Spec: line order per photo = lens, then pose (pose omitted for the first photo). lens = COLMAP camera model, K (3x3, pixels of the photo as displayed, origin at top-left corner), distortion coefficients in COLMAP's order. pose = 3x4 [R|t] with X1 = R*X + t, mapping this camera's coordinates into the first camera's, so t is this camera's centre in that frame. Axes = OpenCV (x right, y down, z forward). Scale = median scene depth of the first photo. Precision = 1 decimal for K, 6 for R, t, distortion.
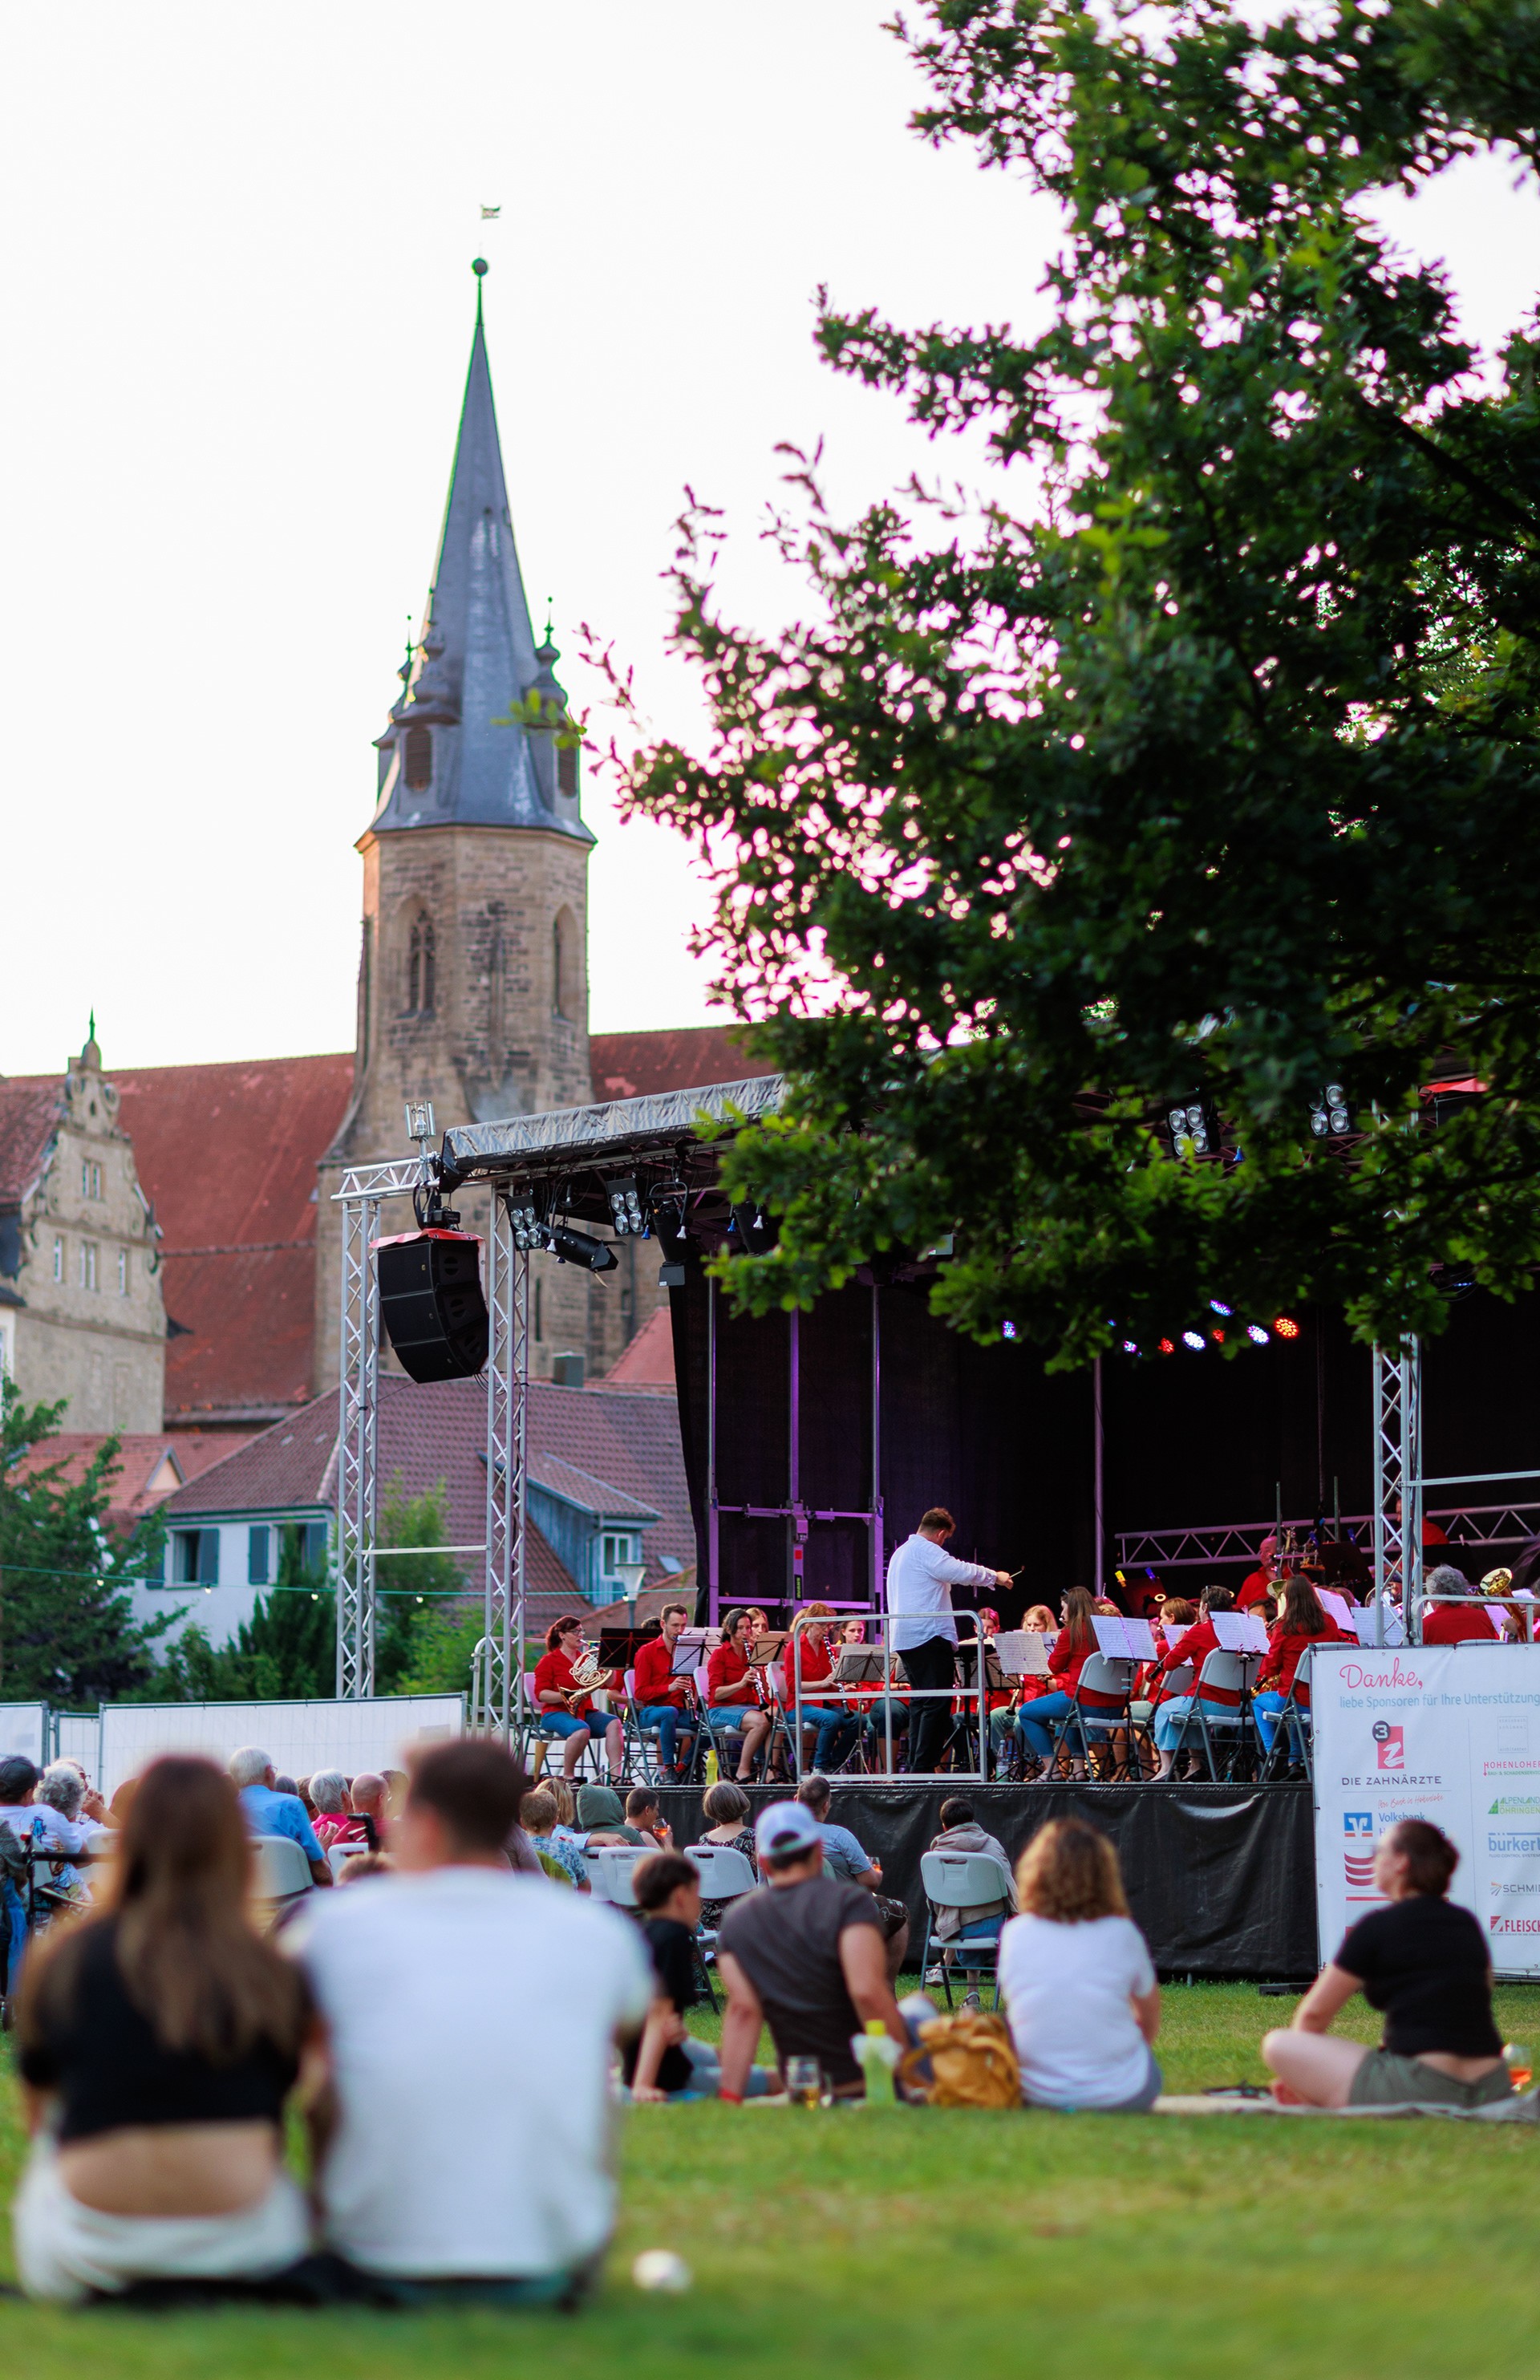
lens RADIAL K [[5764.5, 0, 770.0], [0, 5764.5, 1190.0], [0, 0, 1]] dist [-0.010082, -0.182215]
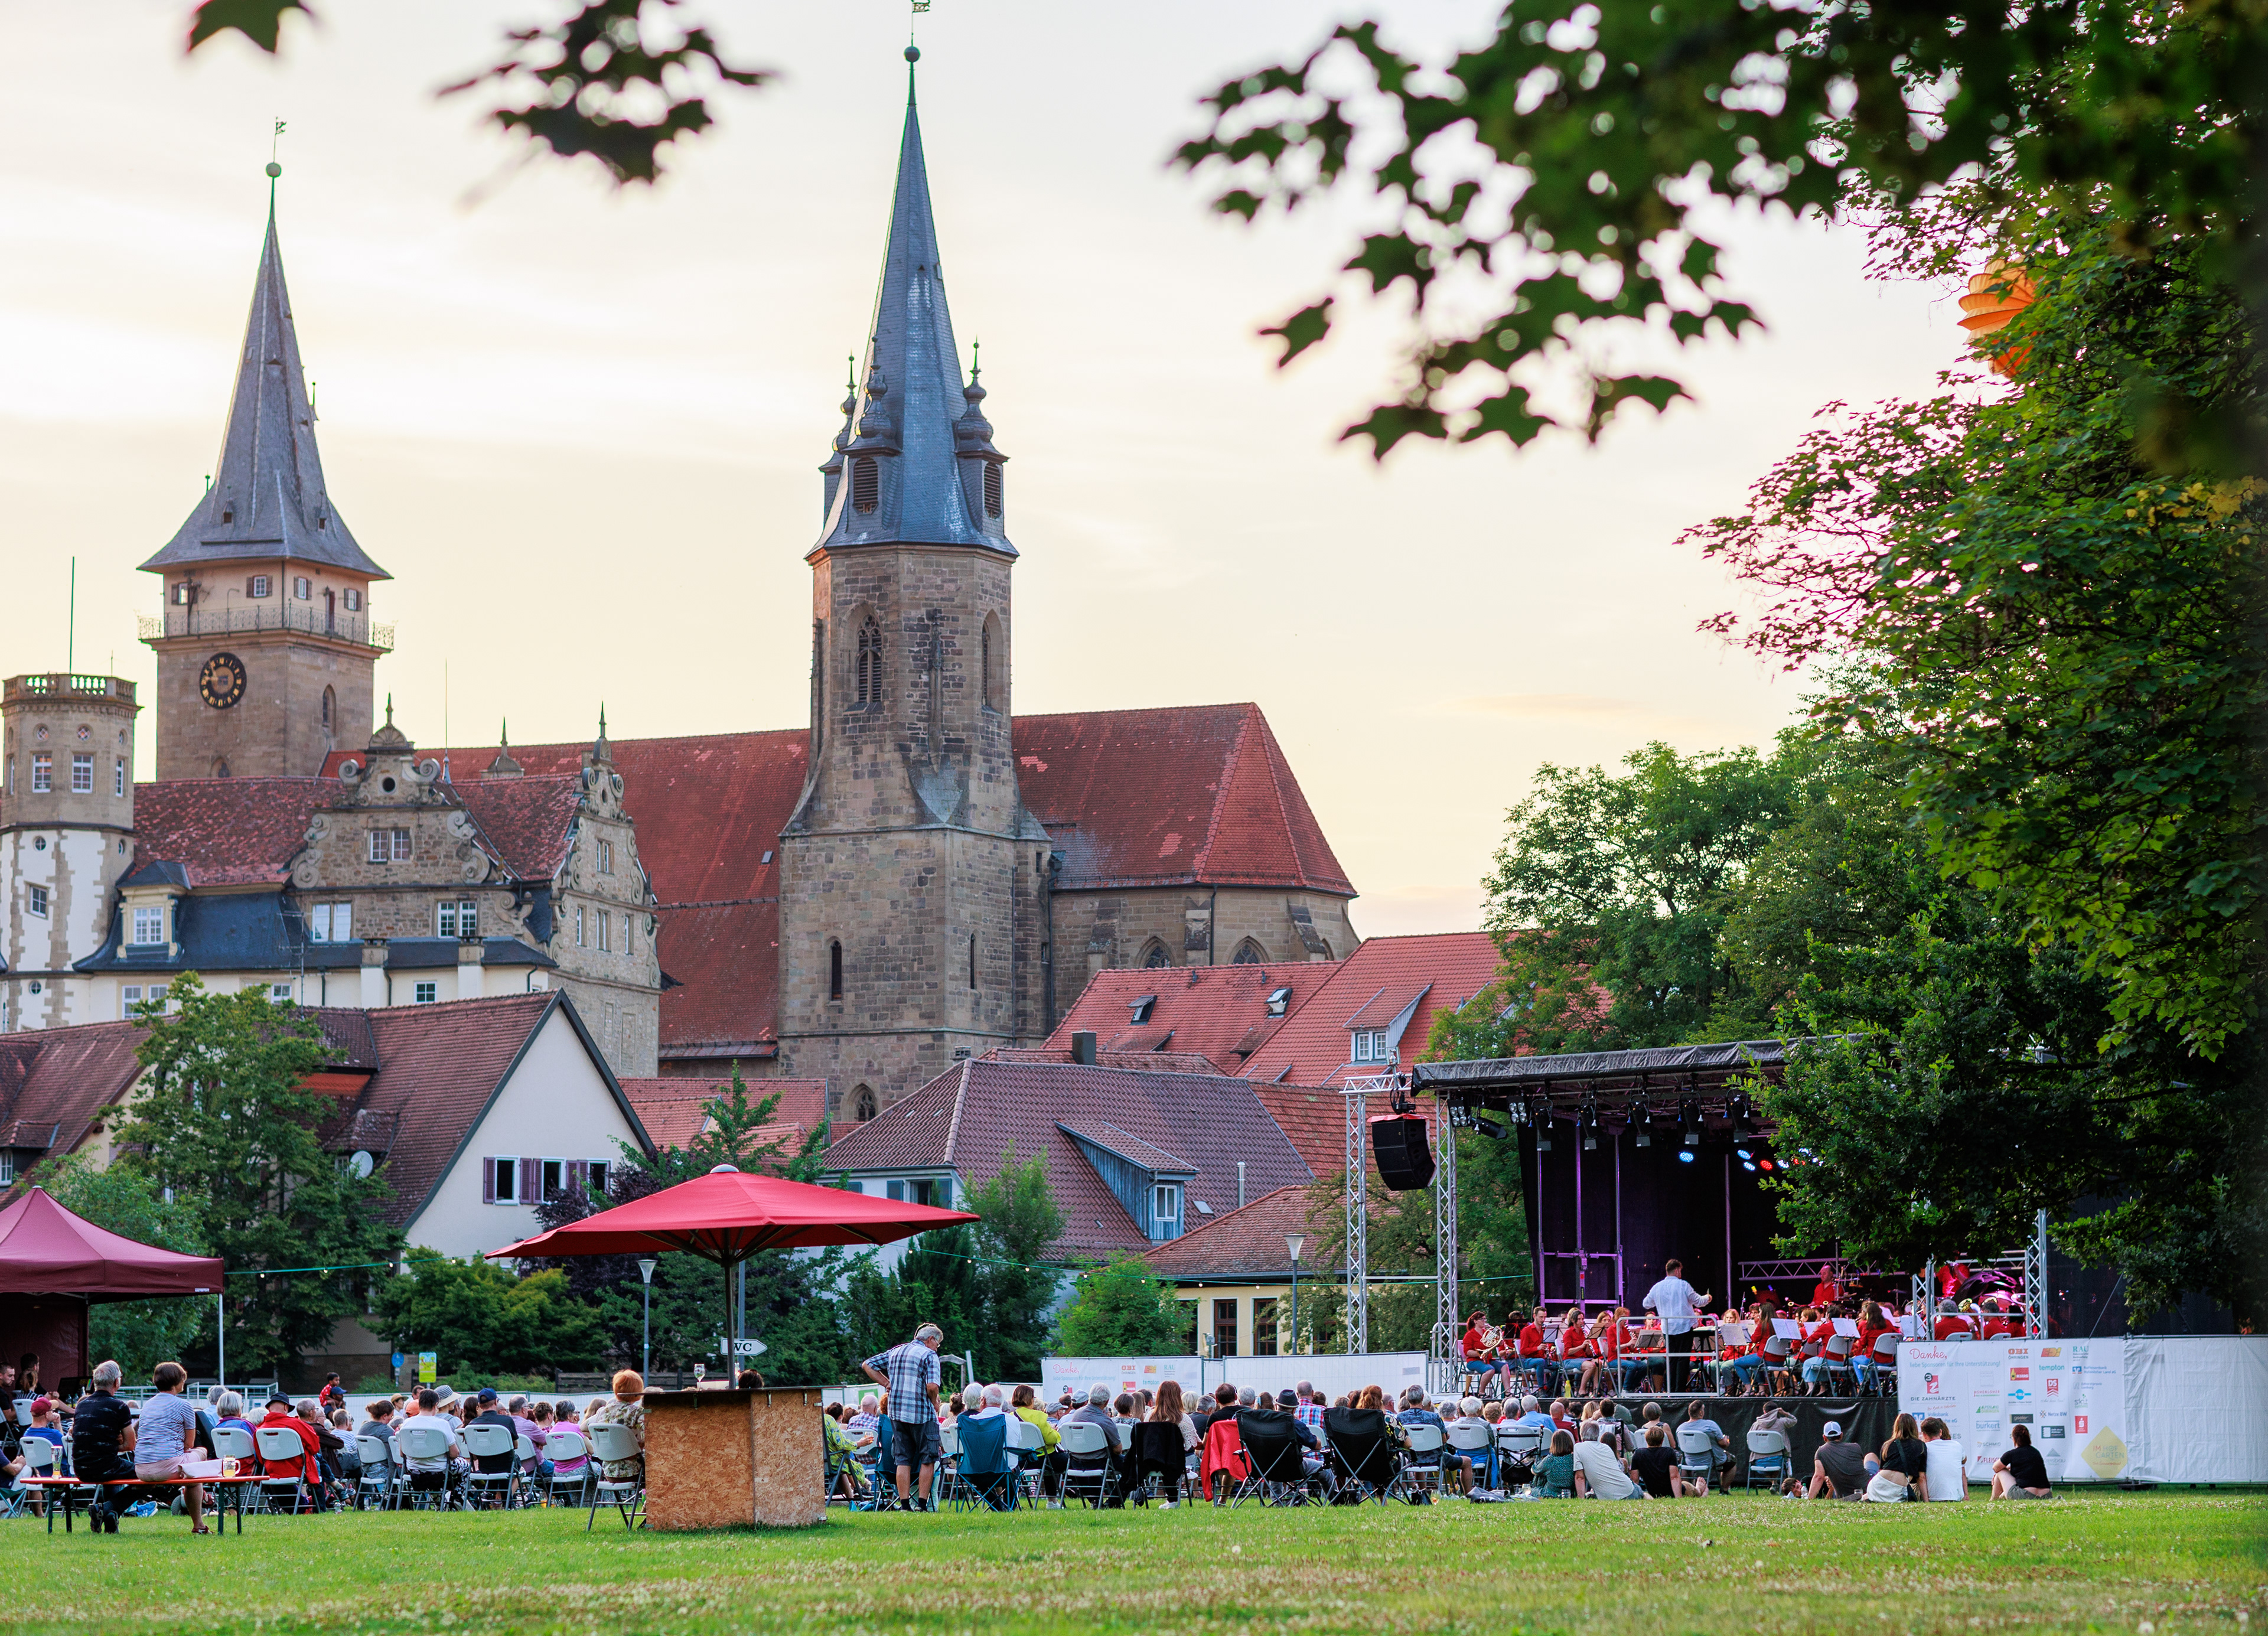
lens RADIAL K [[5764.2, 0, 1134.0], [0, 5764.2, 818.0], [0, 0, 1]] dist [0.021279, 0.337526]
pose [[0.999765, -0.003313, 0.021401, -0.032451], [0.003111, 0.999950, 0.009509, -0.019065], [-0.021431, -0.009440, 0.999726, -0.161984]]
